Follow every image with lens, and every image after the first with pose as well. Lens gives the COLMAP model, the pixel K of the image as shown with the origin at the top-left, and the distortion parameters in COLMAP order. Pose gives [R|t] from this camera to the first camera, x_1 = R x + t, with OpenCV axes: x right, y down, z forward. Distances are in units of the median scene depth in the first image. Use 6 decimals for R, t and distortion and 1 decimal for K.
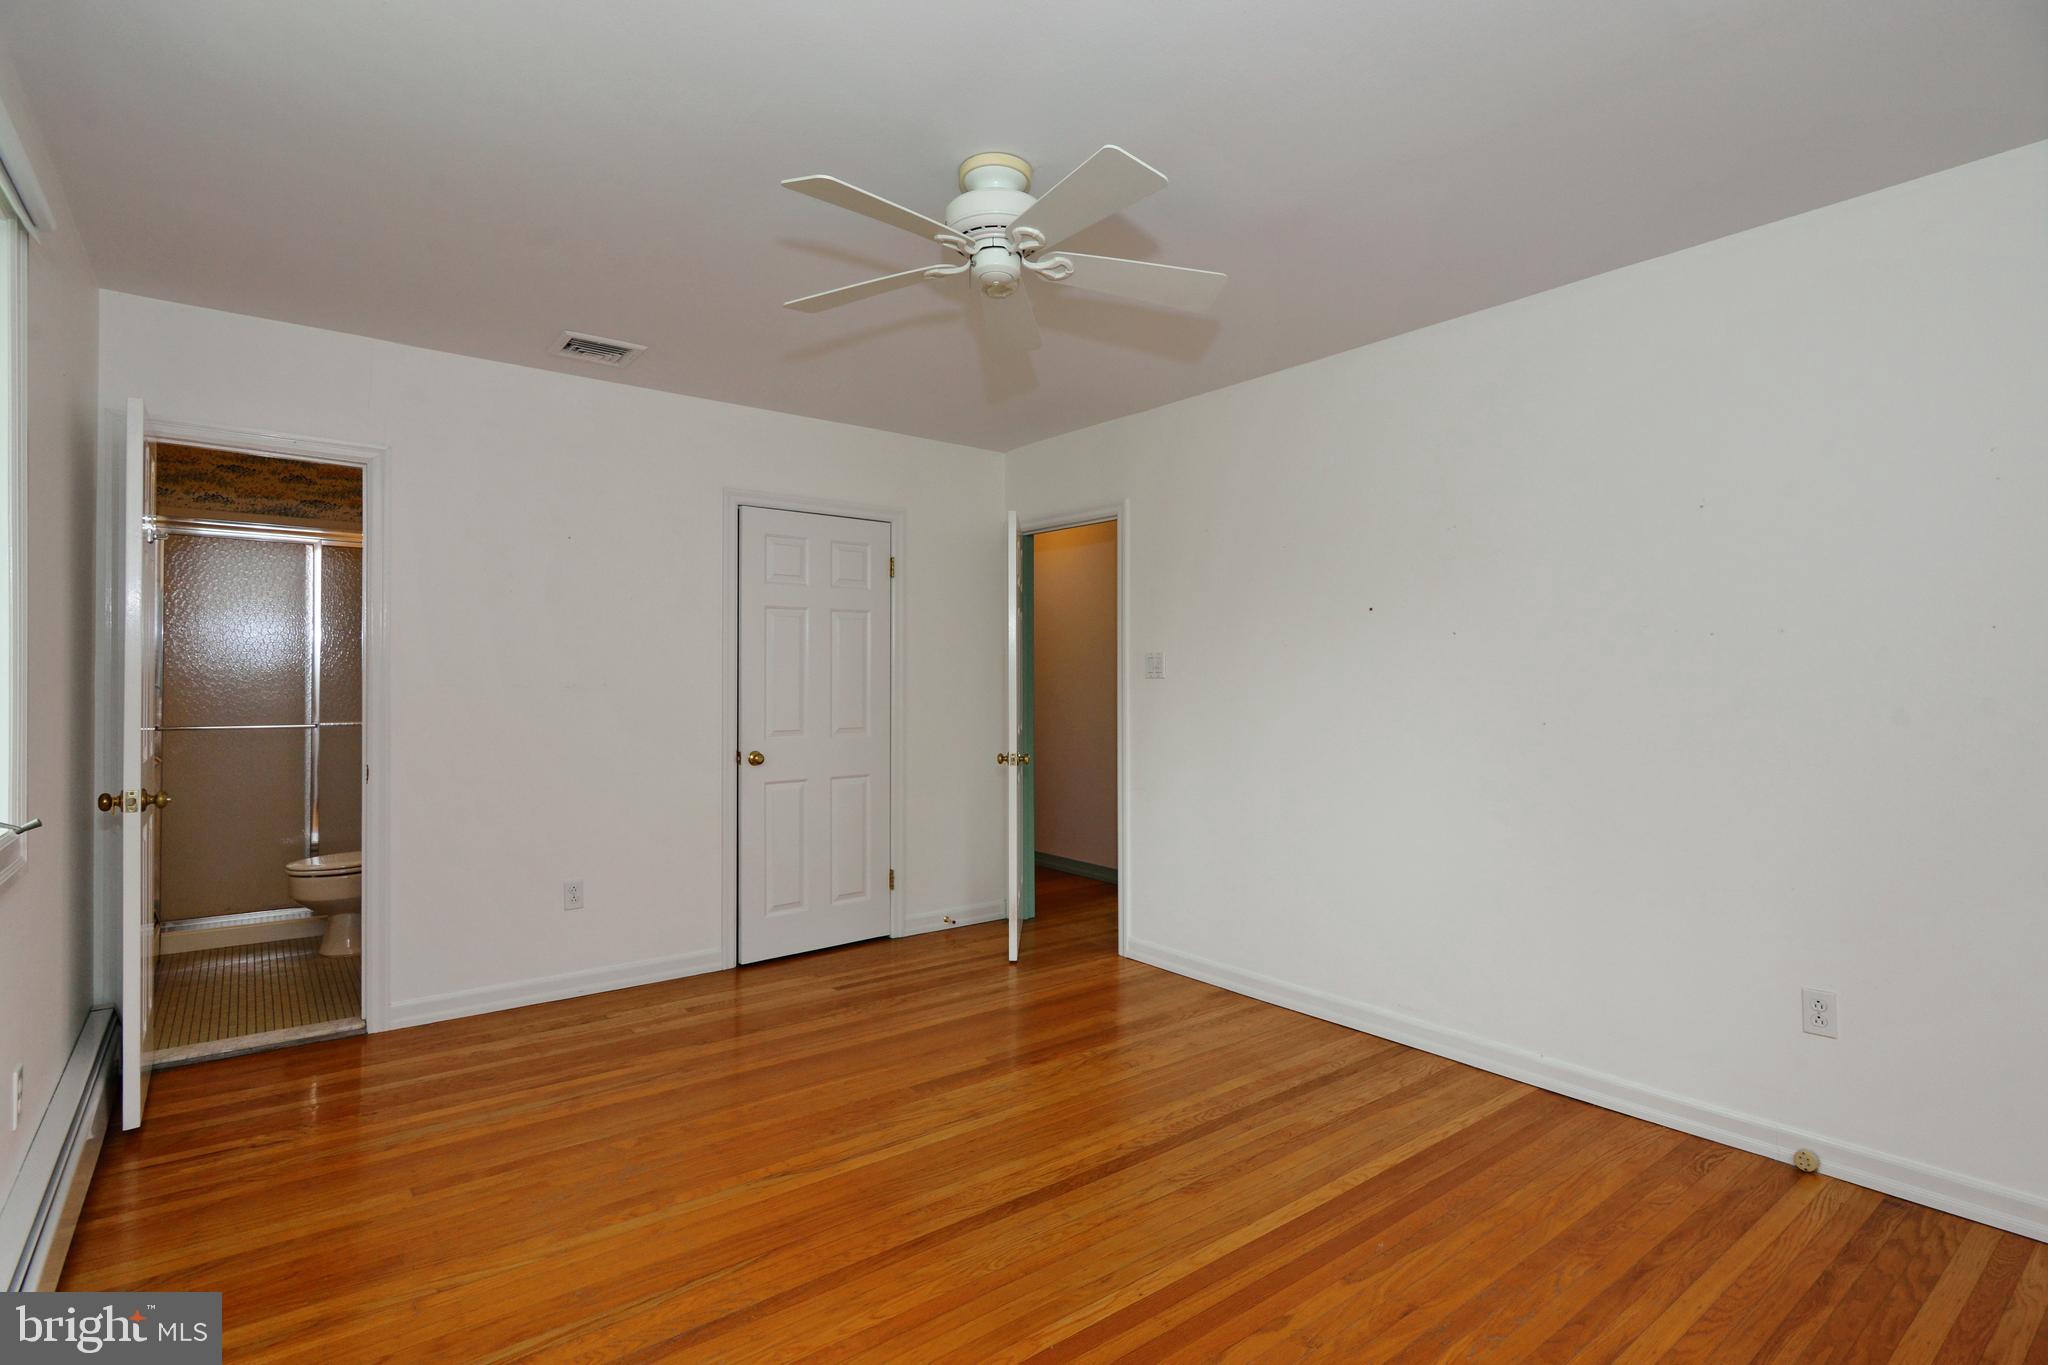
lens RADIAL K [[996.9, 0, 1014.4], [0, 996.9, 684.5], [0, 0, 1]] dist [-0.005782, -0.002099]
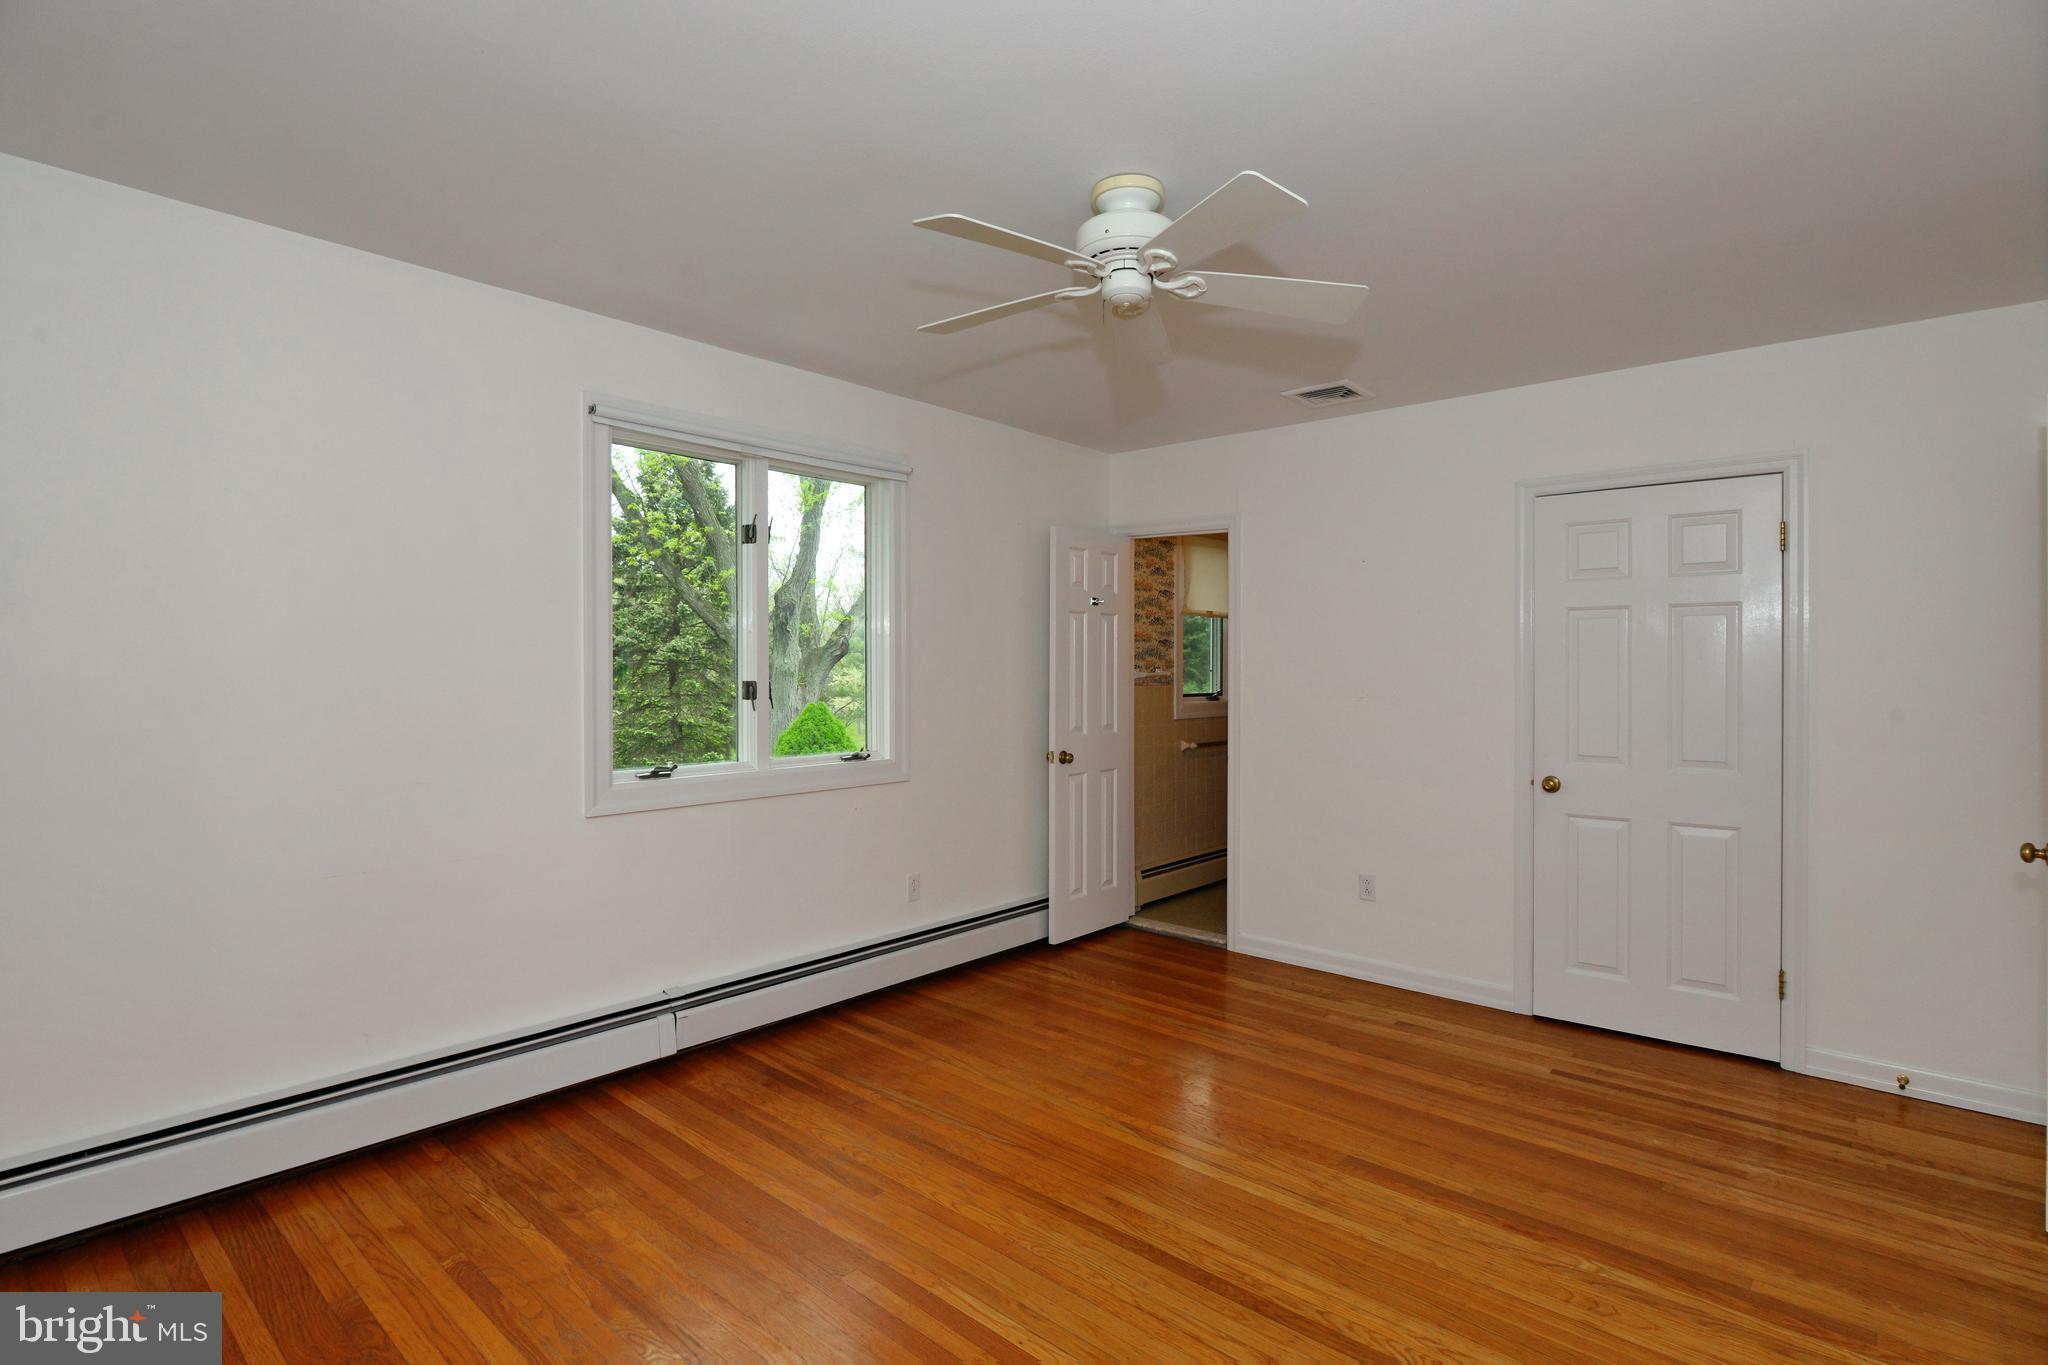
lens RADIAL K [[996.9, 0, 1029.4], [0, 996.9, 668.7], [0, 0, 1]] dist [-0.005782, -0.002099]
pose [[0.184229, -0.001378, -0.982882, 0.826550], [-0.011213, 0.999931, -0.003503, -0.030230], [0.982819, 0.011666, 0.184201, 0.629476]]
